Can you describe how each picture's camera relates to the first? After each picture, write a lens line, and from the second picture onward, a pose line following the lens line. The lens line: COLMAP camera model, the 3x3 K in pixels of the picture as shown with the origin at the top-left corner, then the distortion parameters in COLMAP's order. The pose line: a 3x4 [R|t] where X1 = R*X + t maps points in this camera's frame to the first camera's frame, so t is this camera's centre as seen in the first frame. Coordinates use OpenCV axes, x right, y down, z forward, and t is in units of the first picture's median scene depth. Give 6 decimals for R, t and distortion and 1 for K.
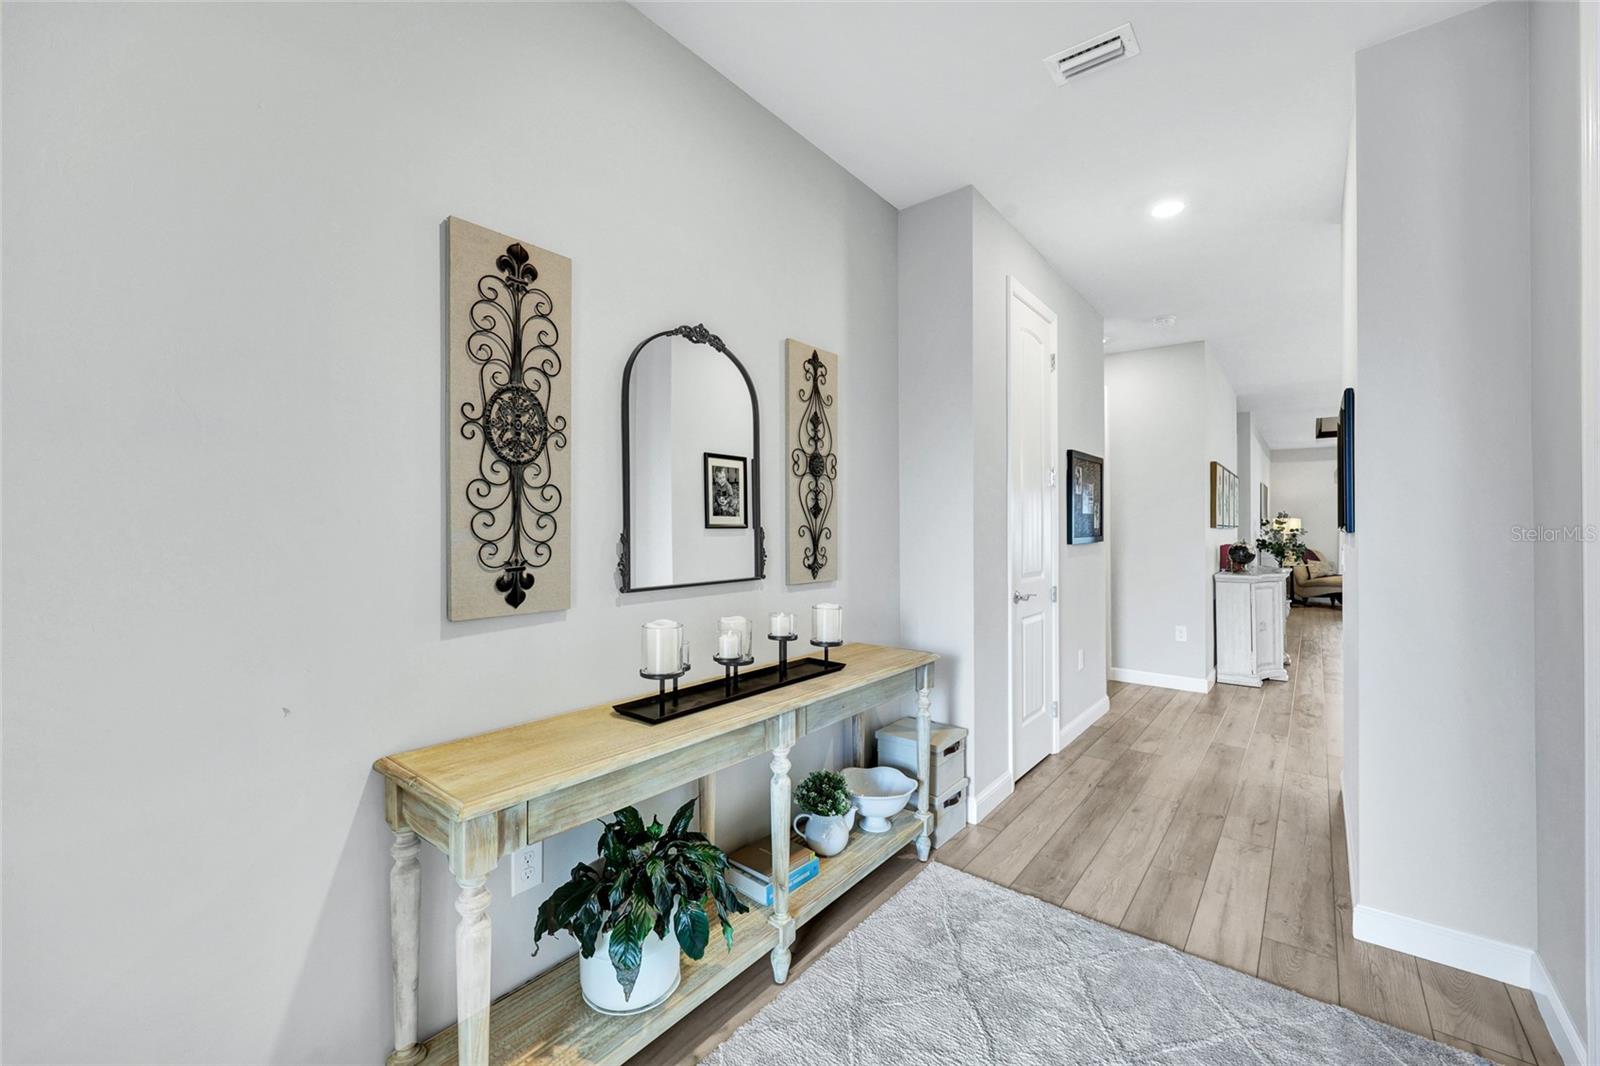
lens RADIAL K [[638.5, 0, 811.7], [0, 638.5, 528.8], [0, 0, 1]] dist [0.000749, 0.000997]
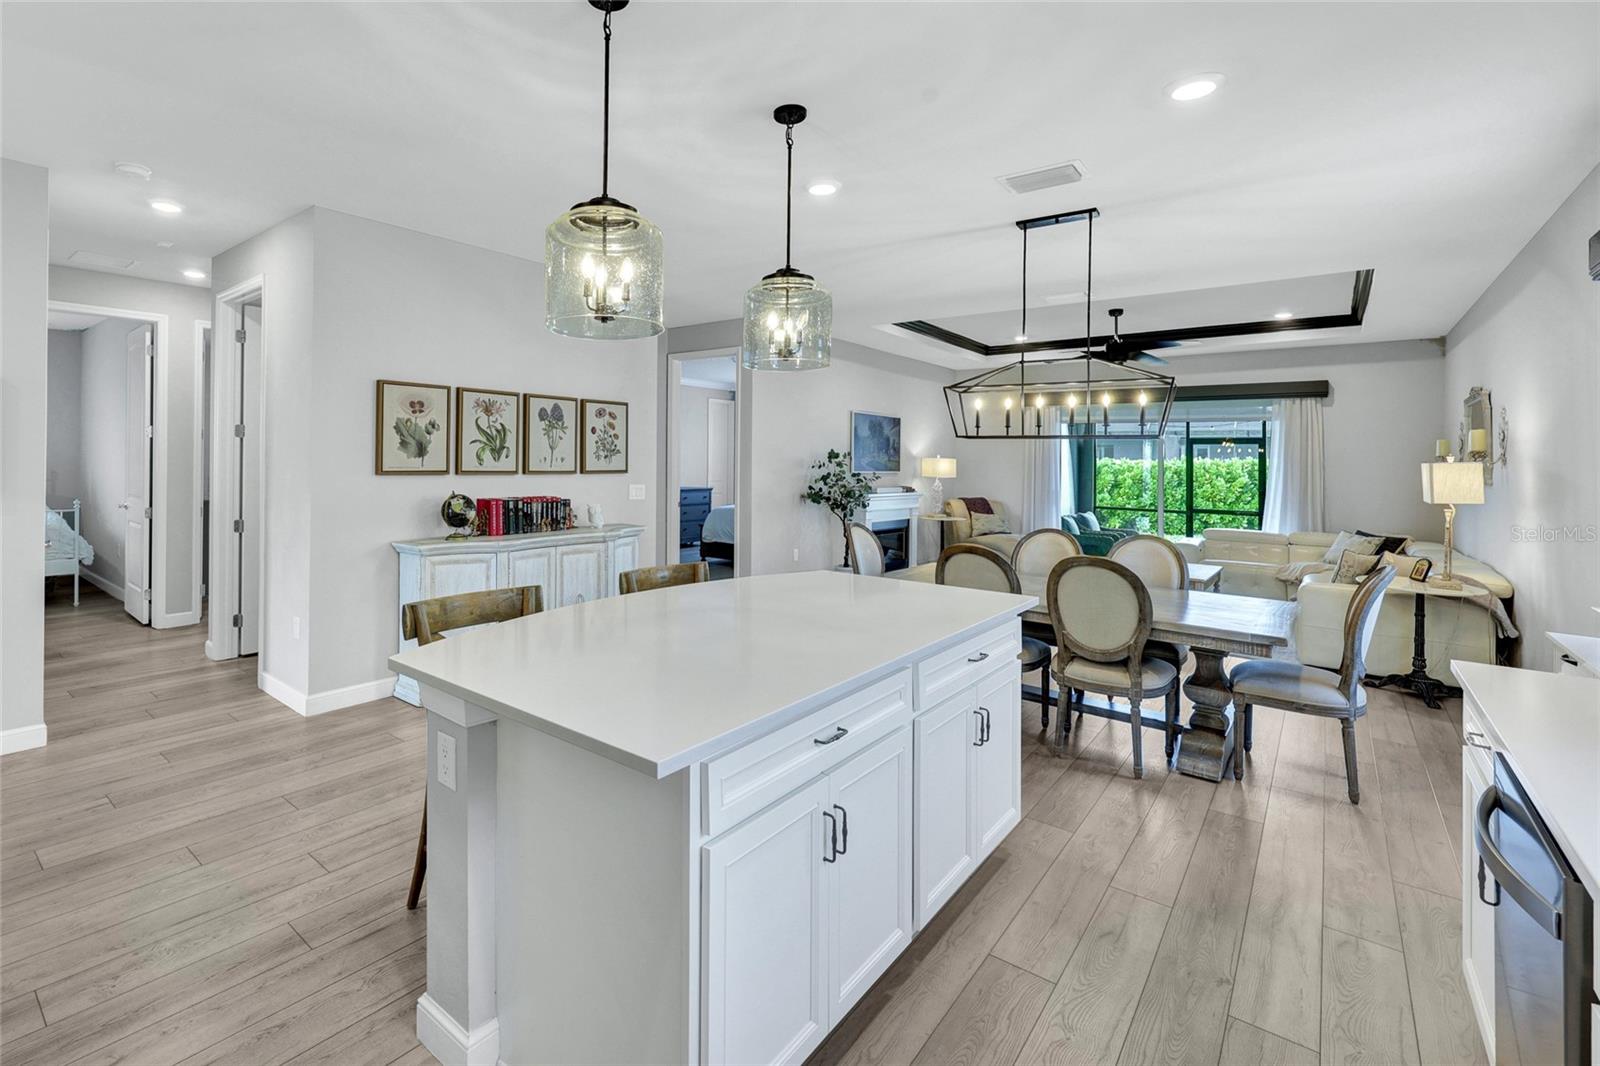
lens RADIAL K [[731.1, 0, 712.8], [0, 731.1, 457.0], [0, 0, 1]] dist [0.016215, -0.001163]
pose [[0.999444, 0.015866, -0.029312, 0.609301], [-0.015960, 0.999868, -0.002989, -0.013975], [0.029260, 0.003456, 0.999566, 0.121336]]
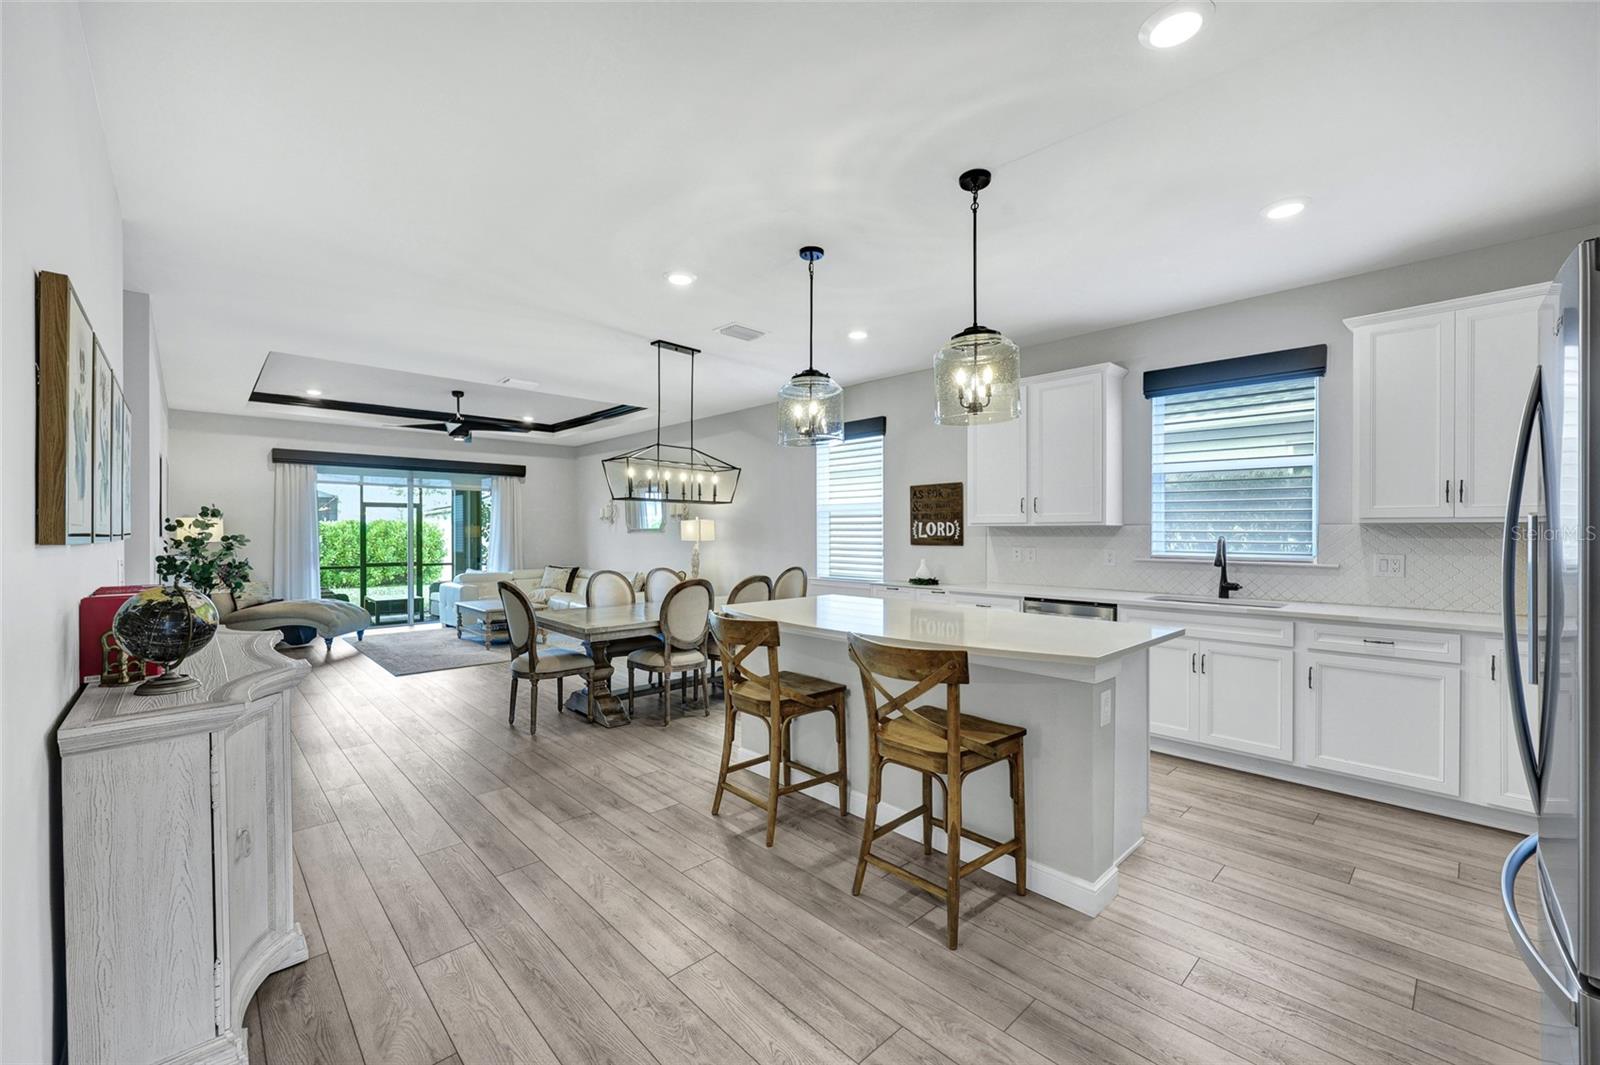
lens RADIAL K [[638.5, 0, 784.3], [0, 638.5, 528.6], [0, 0, 1]] dist [0.000749, 0.000997]
pose [[0.154490, 0.003290, 0.987989, 0.255867], [0.002031, 0.999991, -0.003647, -0.003903], [-0.987992, 0.002570, 0.154482, 0.407597]]
